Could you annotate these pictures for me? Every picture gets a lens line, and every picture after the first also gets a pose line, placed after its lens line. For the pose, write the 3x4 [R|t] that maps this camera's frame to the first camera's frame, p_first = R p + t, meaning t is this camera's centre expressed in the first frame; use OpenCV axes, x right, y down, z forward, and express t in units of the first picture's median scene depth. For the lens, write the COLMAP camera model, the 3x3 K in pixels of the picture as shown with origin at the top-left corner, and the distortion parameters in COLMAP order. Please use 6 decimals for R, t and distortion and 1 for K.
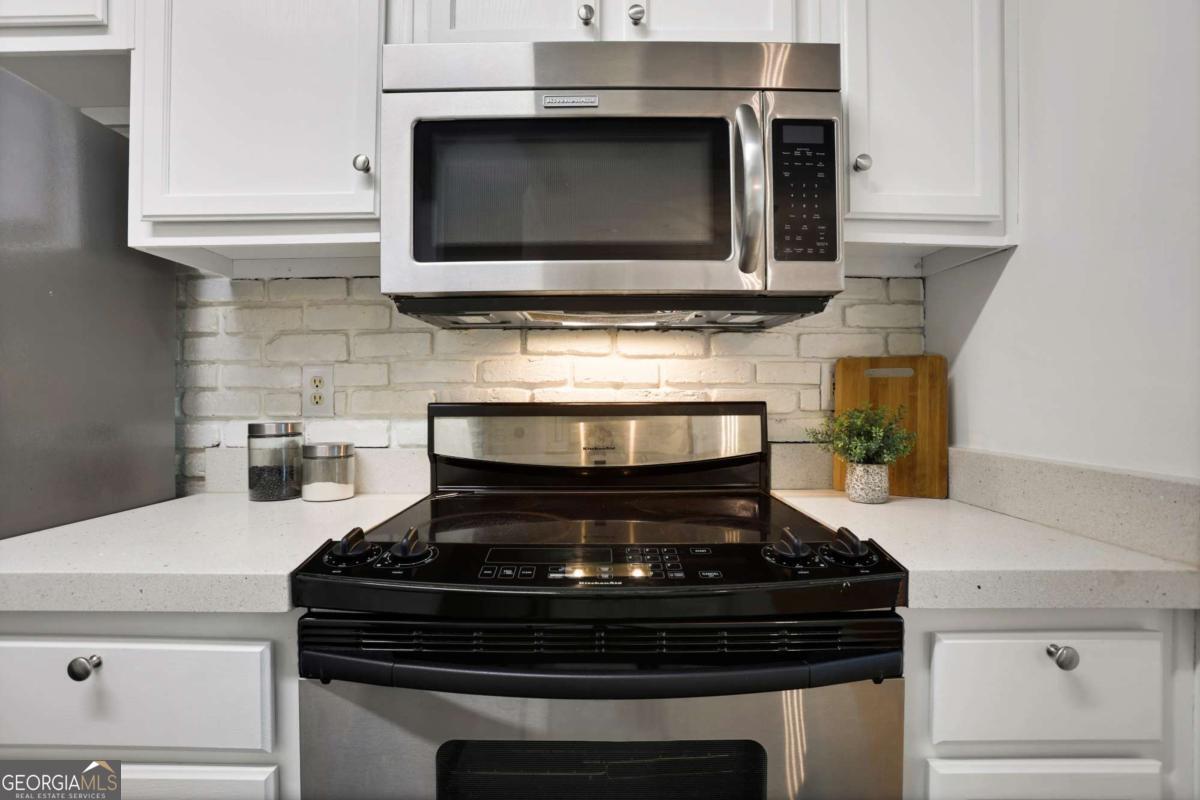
lens RADIAL K [[571.6, 0, 585.6], [0, 571.6, 392.7], [0, 0, 1]] dist [-0.048629, 0.014924]
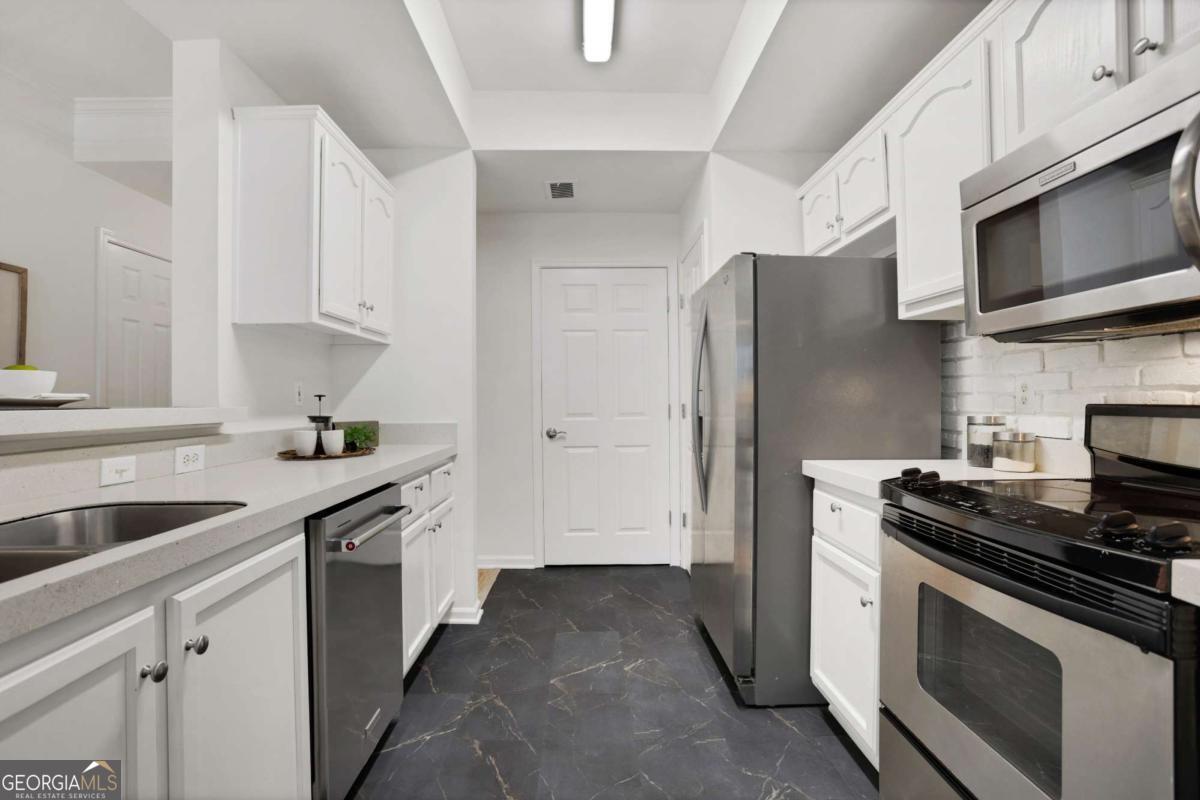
lens RADIAL K [[584.0, 0, 586.3], [0, 584.0, 398.8], [0, 0, 1]] dist [-0.046870, 0.009102]
pose [[0.019383, 0.004508, -0.999802, 0.915425], [0.010704, 0.999932, 0.004716, -0.010405], [0.999755, -0.010794, 0.019333, -0.091007]]
